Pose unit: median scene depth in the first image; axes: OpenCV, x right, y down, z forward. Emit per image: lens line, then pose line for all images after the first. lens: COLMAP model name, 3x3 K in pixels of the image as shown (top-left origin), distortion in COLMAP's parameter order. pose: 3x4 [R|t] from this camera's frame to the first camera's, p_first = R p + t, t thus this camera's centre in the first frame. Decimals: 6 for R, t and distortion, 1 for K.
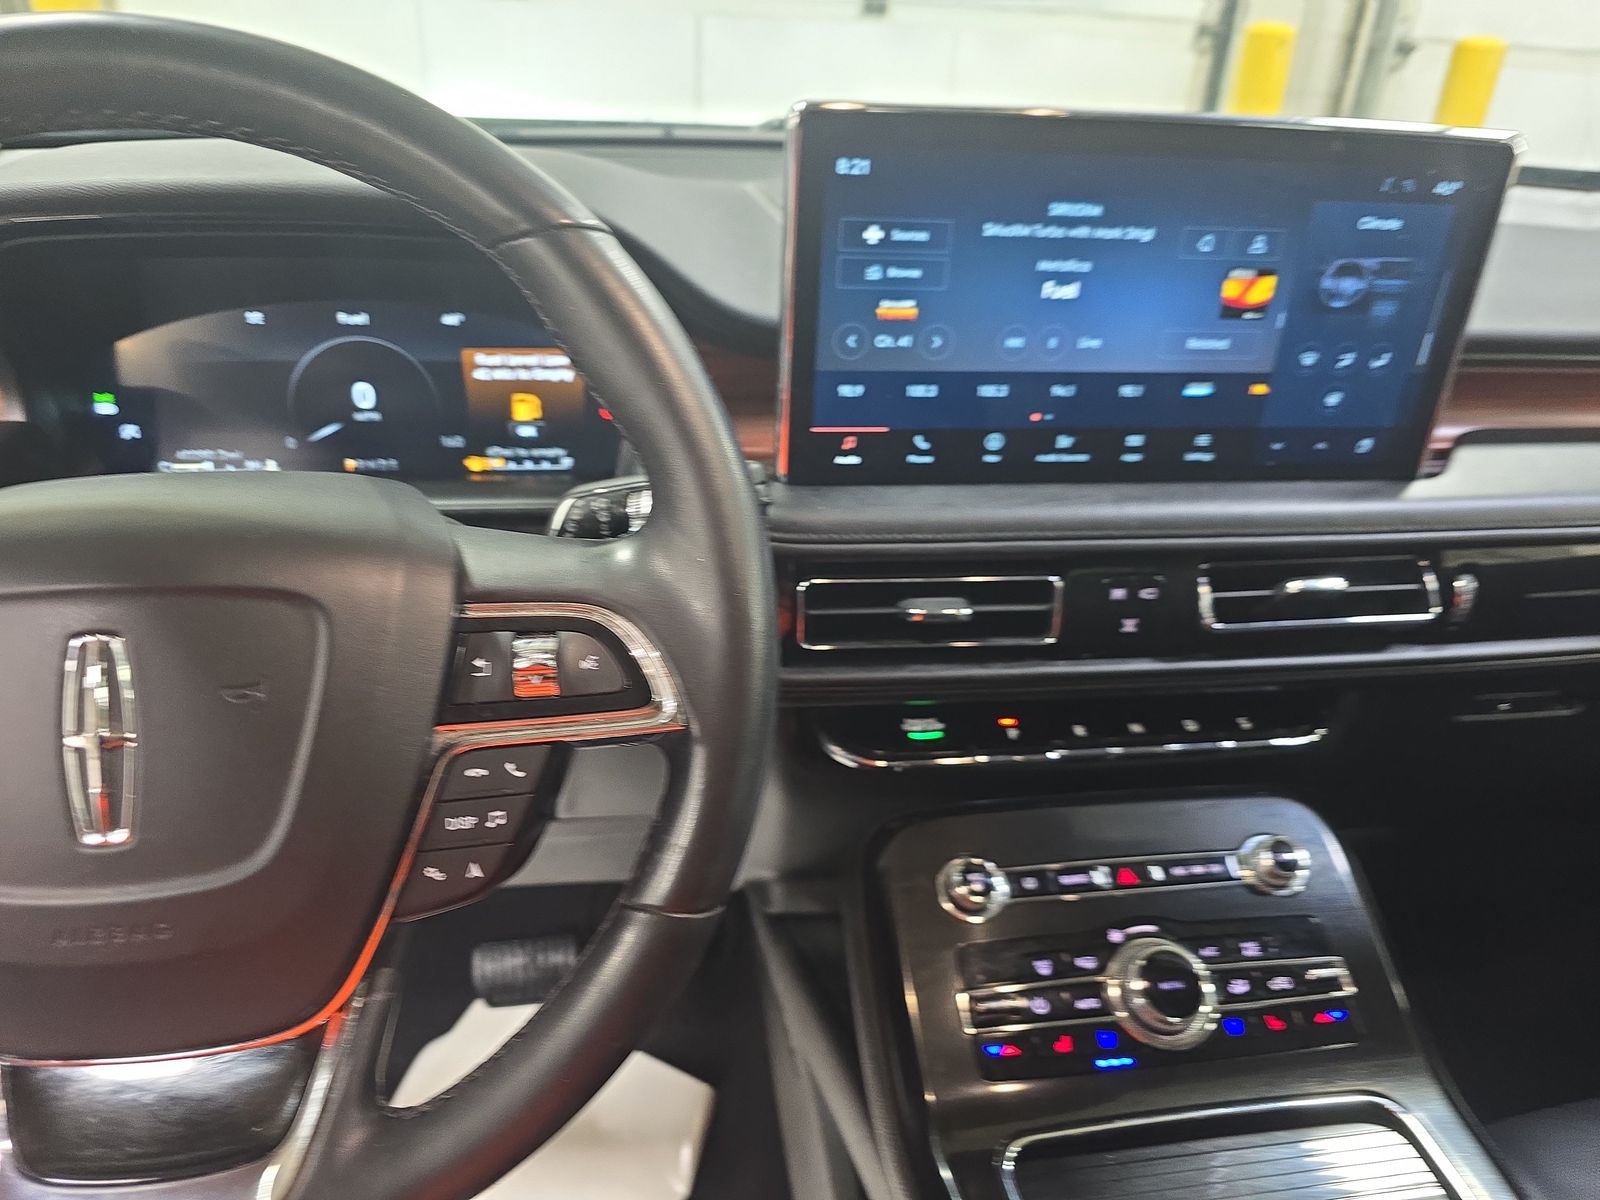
lens RADIAL K [[1079.3, 0, 800.0], [0, 1079.3, 600.0], [0, 0, 1]] dist [0.031569, -0.039746]
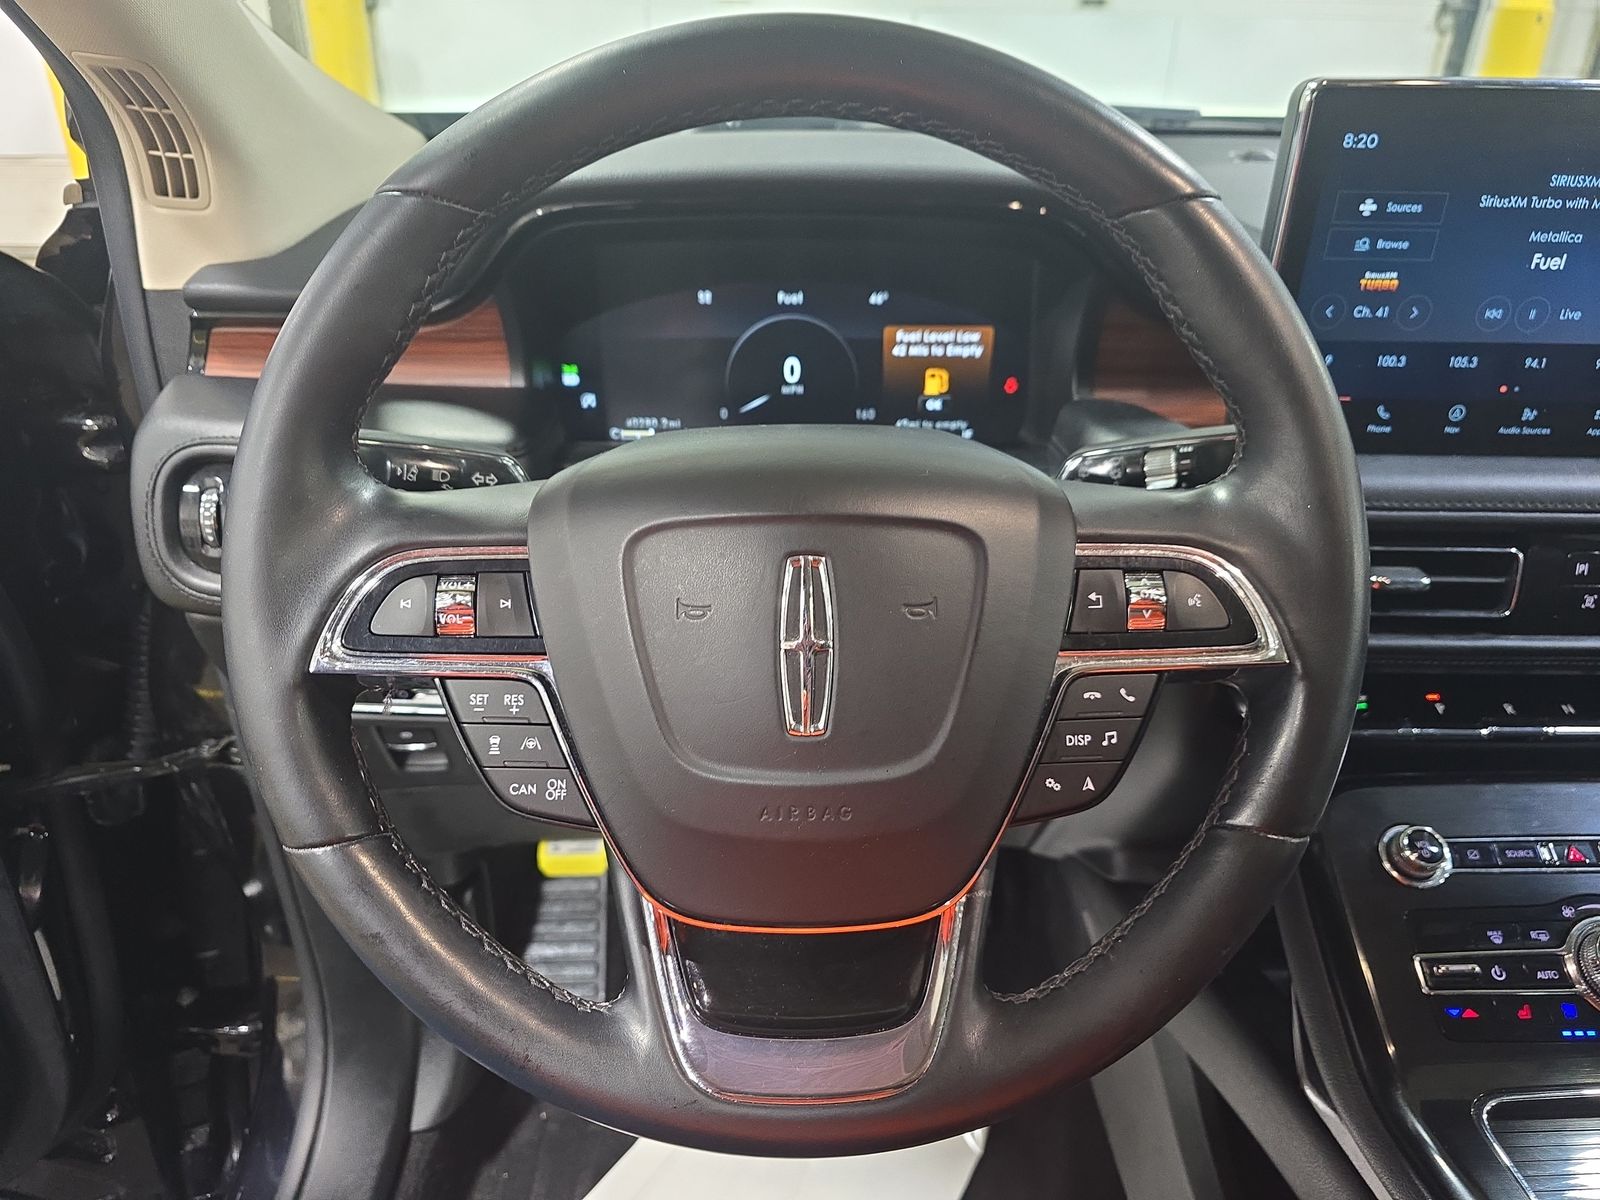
lens RADIAL K [[1079.3, 0, 800.0], [0, 1079.3, 600.0], [0, 0, 1]] dist [0.031569, -0.039746]
pose [[0.990446, 0.033284, -0.133827, -0.293191], [-0.033020, 0.999446, 0.004193, 0.044214], [0.133892, 0.000266, 0.990996, -0.084092]]
